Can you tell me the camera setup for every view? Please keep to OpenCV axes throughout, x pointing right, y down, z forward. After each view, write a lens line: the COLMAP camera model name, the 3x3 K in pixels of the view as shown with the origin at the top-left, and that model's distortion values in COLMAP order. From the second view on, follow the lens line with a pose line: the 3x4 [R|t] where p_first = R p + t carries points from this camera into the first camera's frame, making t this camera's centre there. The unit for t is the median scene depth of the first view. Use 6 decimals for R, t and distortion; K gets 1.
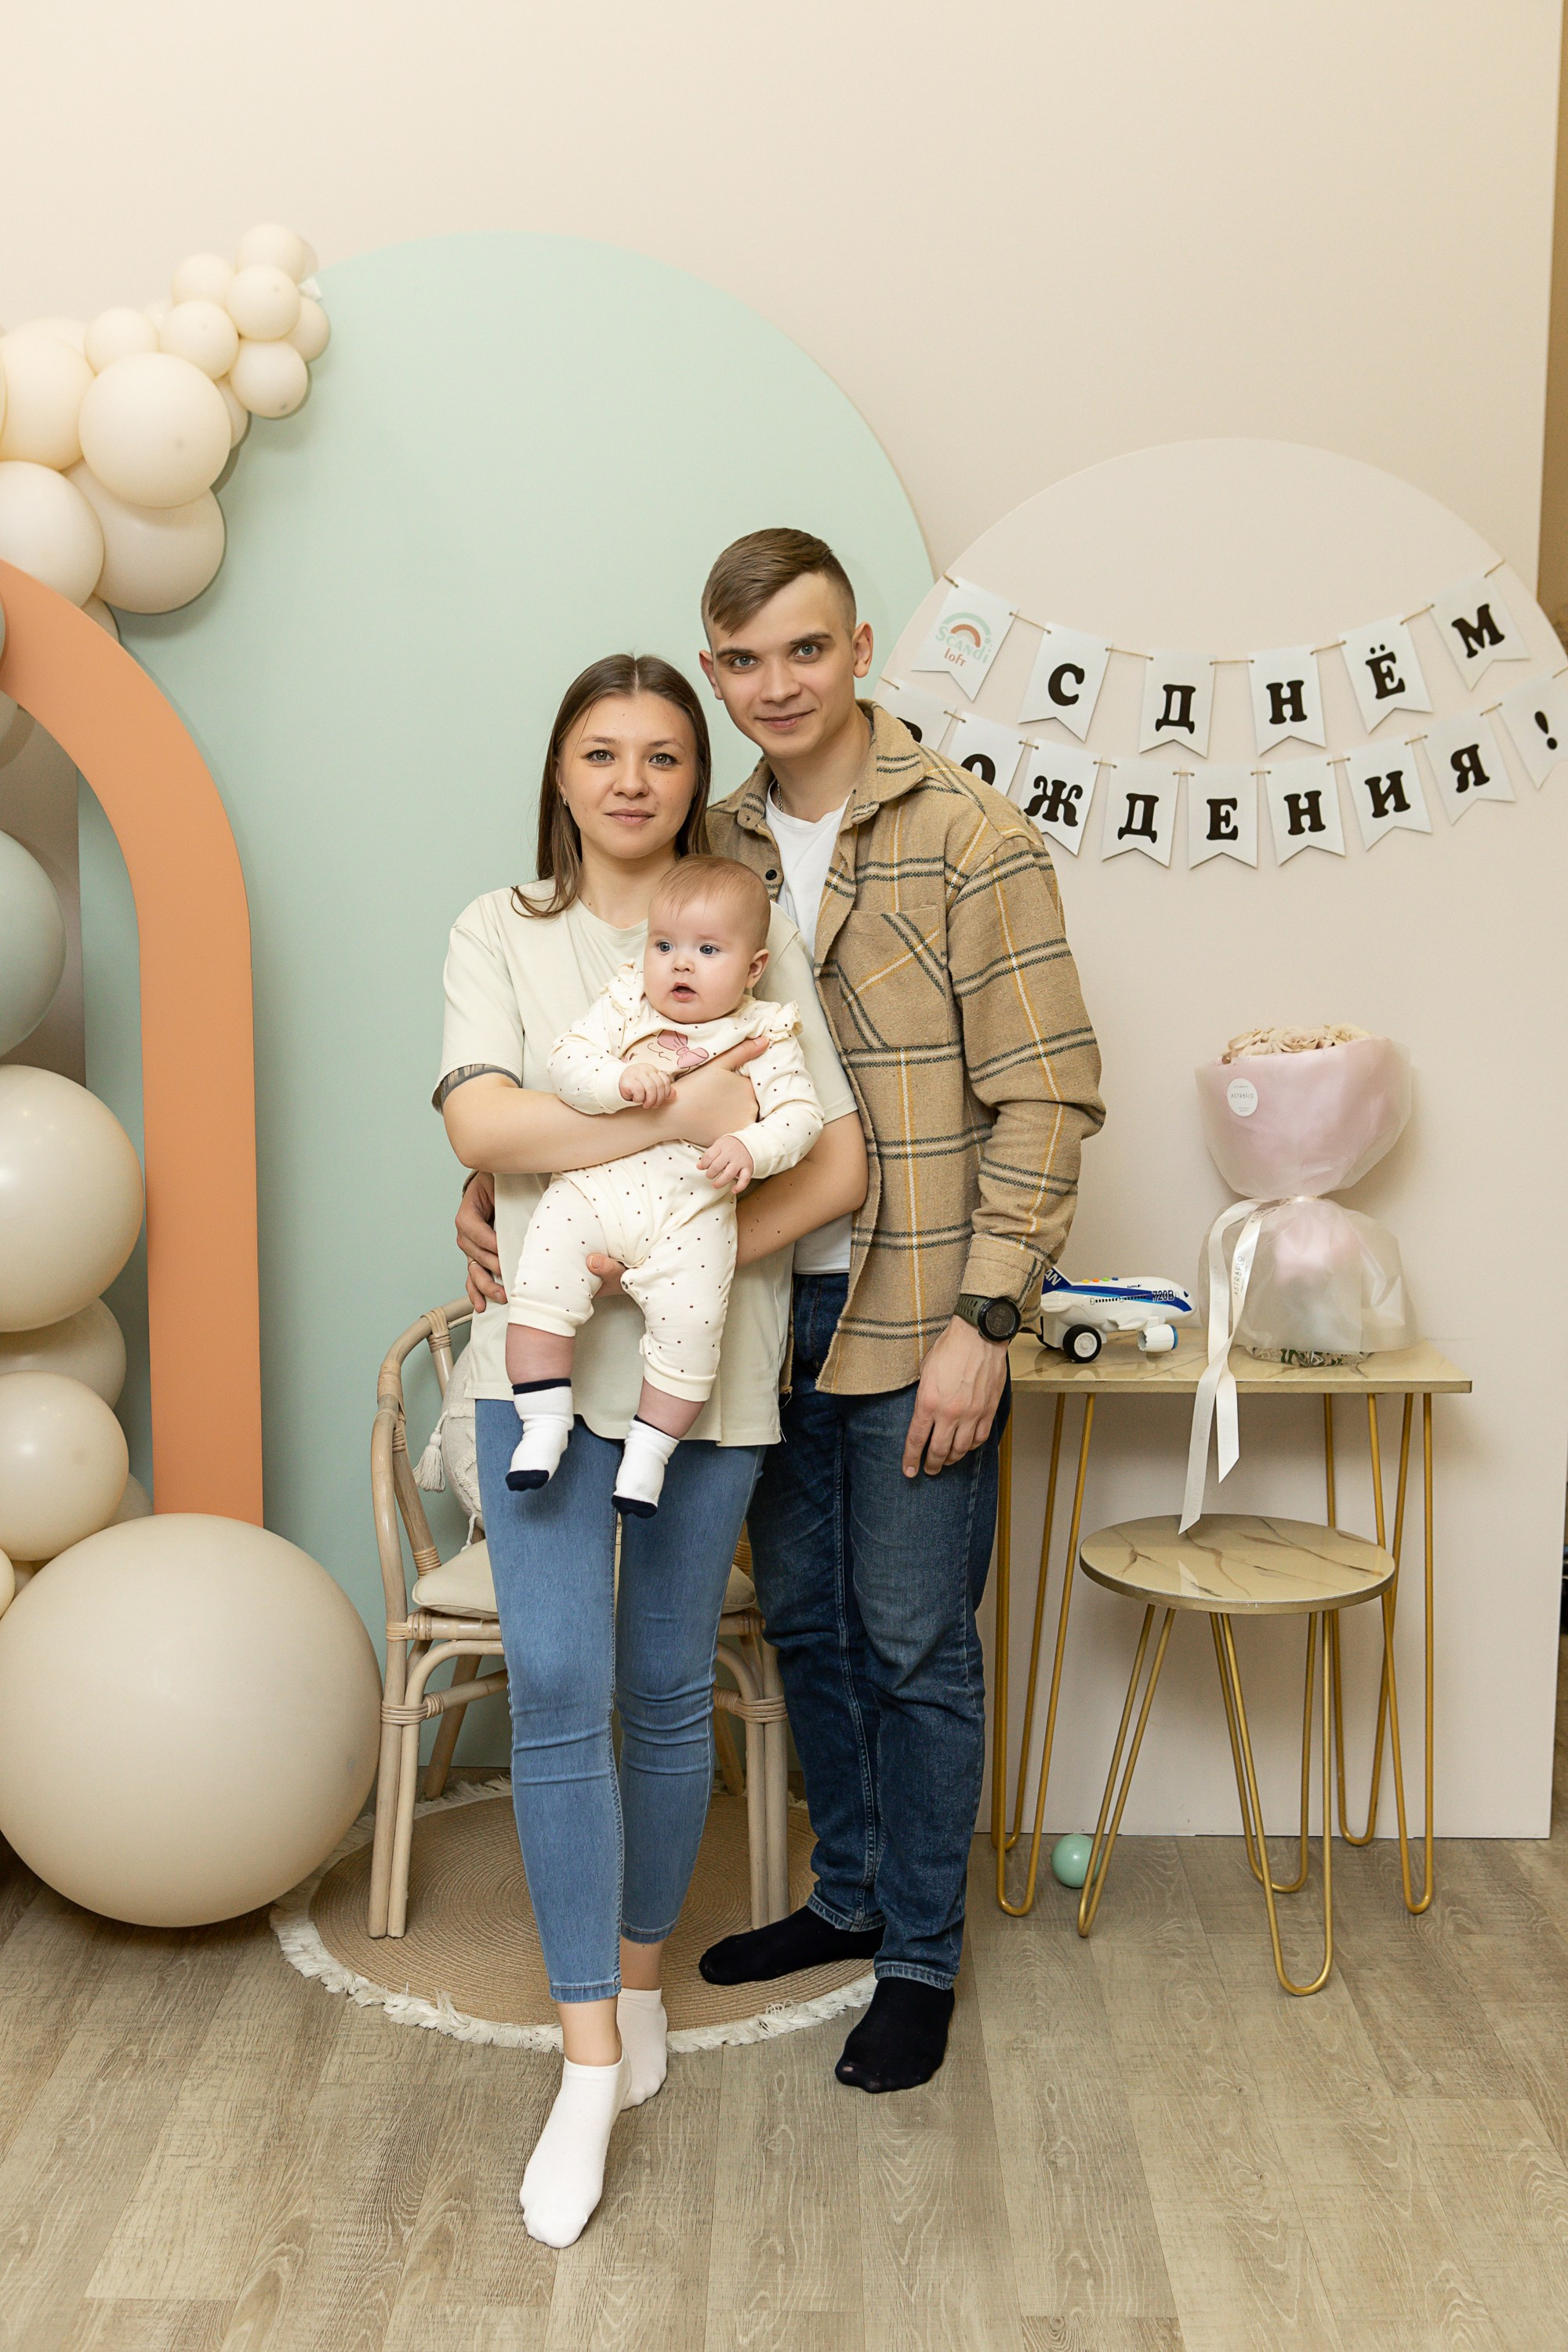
lens RADIAL K [[2864.8, 0, 769.1], [0, 2864.8, 1157.8], [0, 0, 1]] dist [-0.018654, 0.002855]
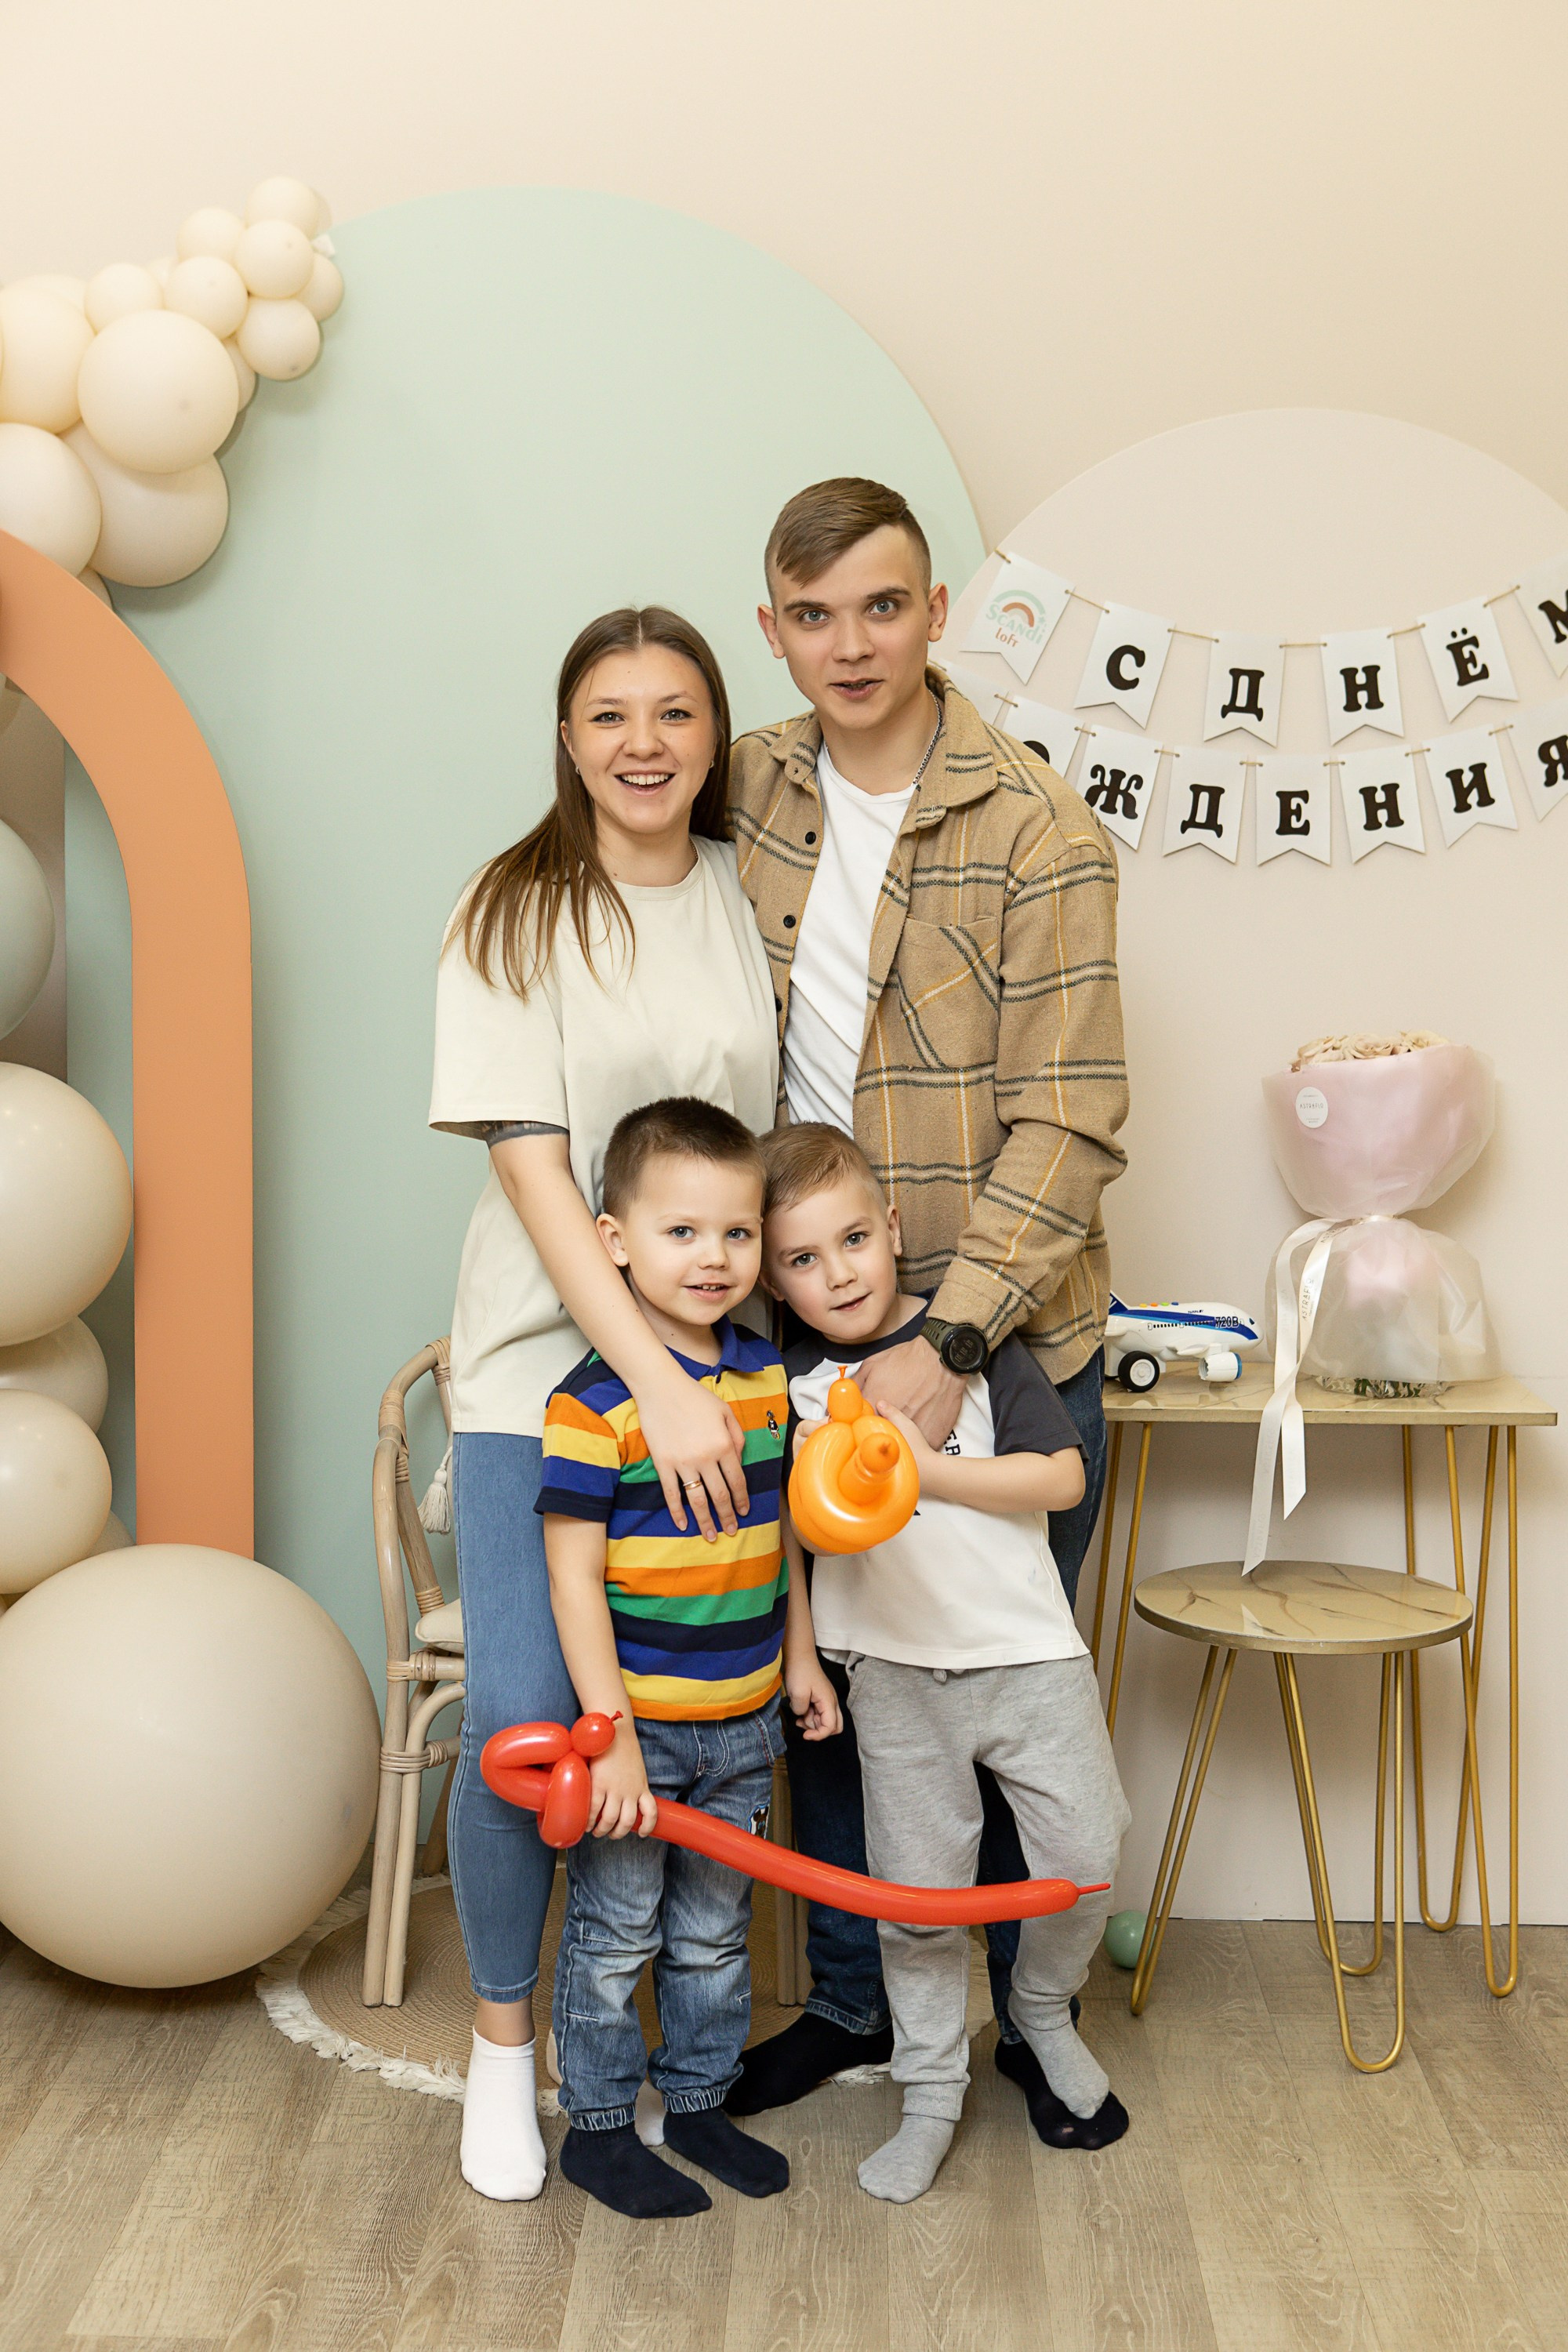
lens RADIAL K [[3370.3, 0, 793.4], [0, 3370.3, 1142.7], [0, 0, 1]] dist [-0.032949, 0.023775]
pose [[0.999940, 0.008476, -0.006980, 0.004383], [-0.008756, 0.999118, -0.041071, 0.037417], [0.006626, 0.041129, 0.999132, -0.097351]]
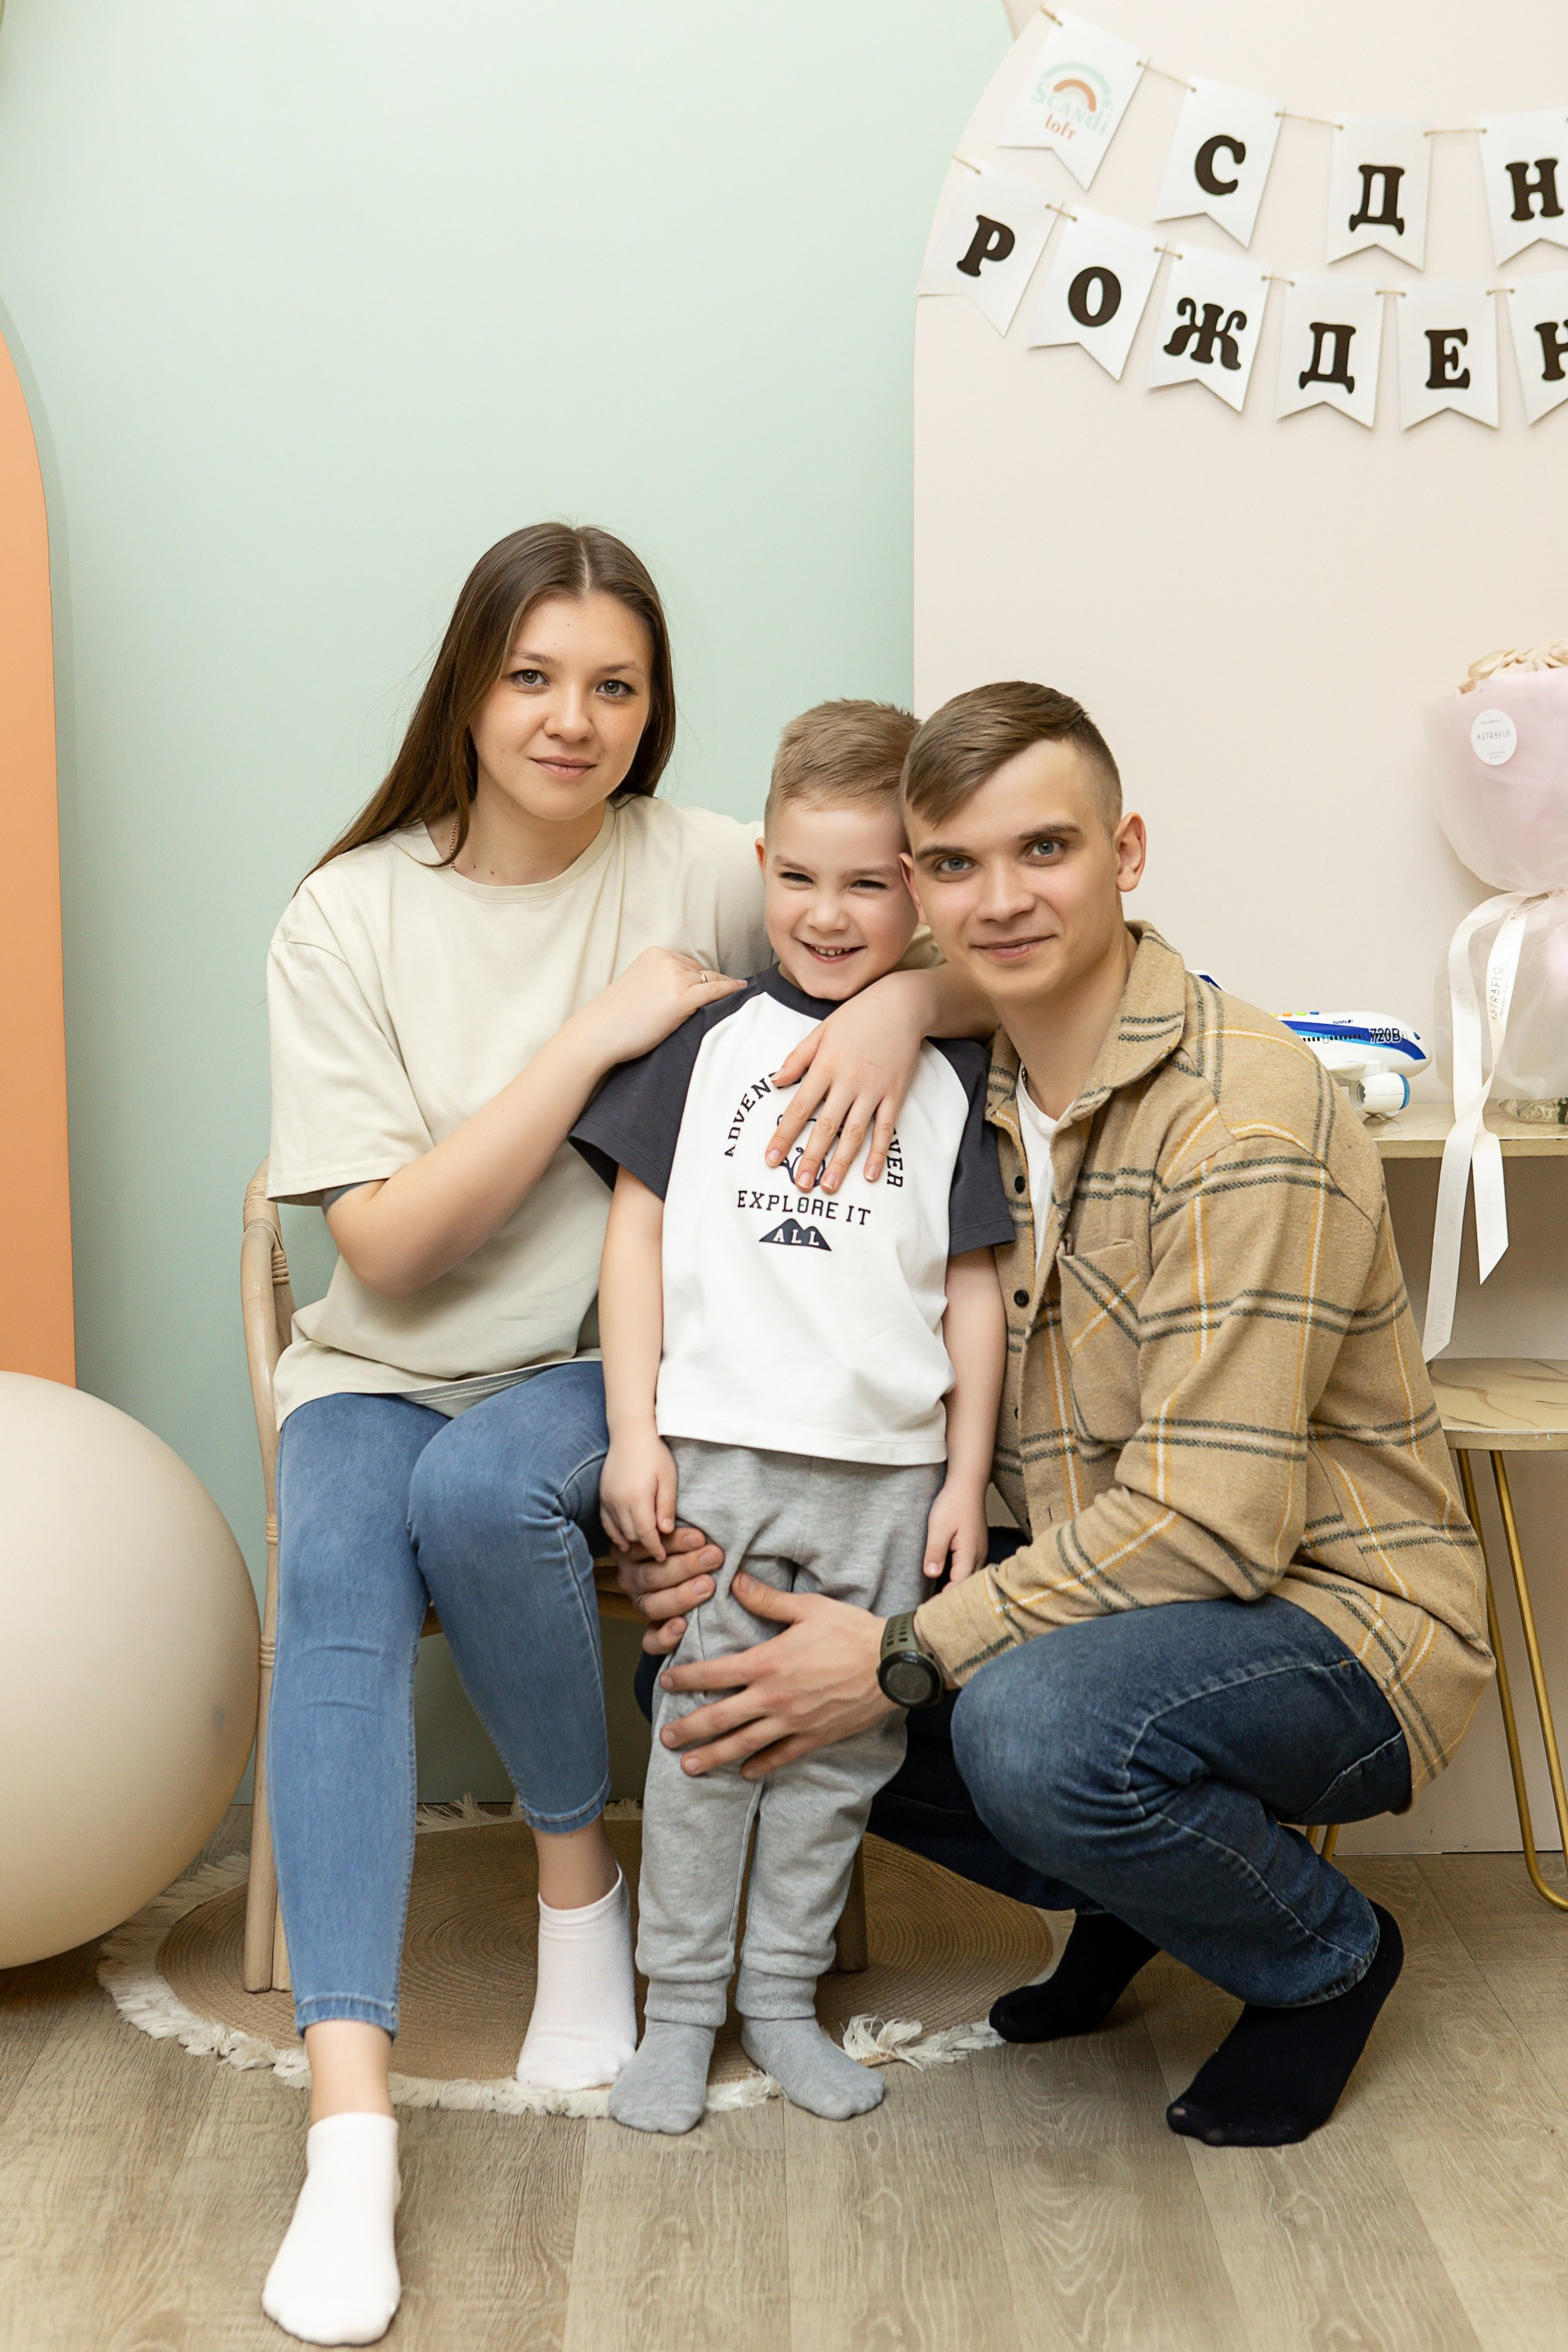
lens RADIAL K [[3902.8, 0, 793.3], [0, 3902.8, 1186.9], [0, 0, 1]] dist [-0.062191, 0.106186]
pose [[0.999485, -0.020775, 0.024454, -0.029348], [0.021664, 0.999093, -0.036661, 0.119918], [-0.023670, 0.037172, 0.999029, 0.070707]]
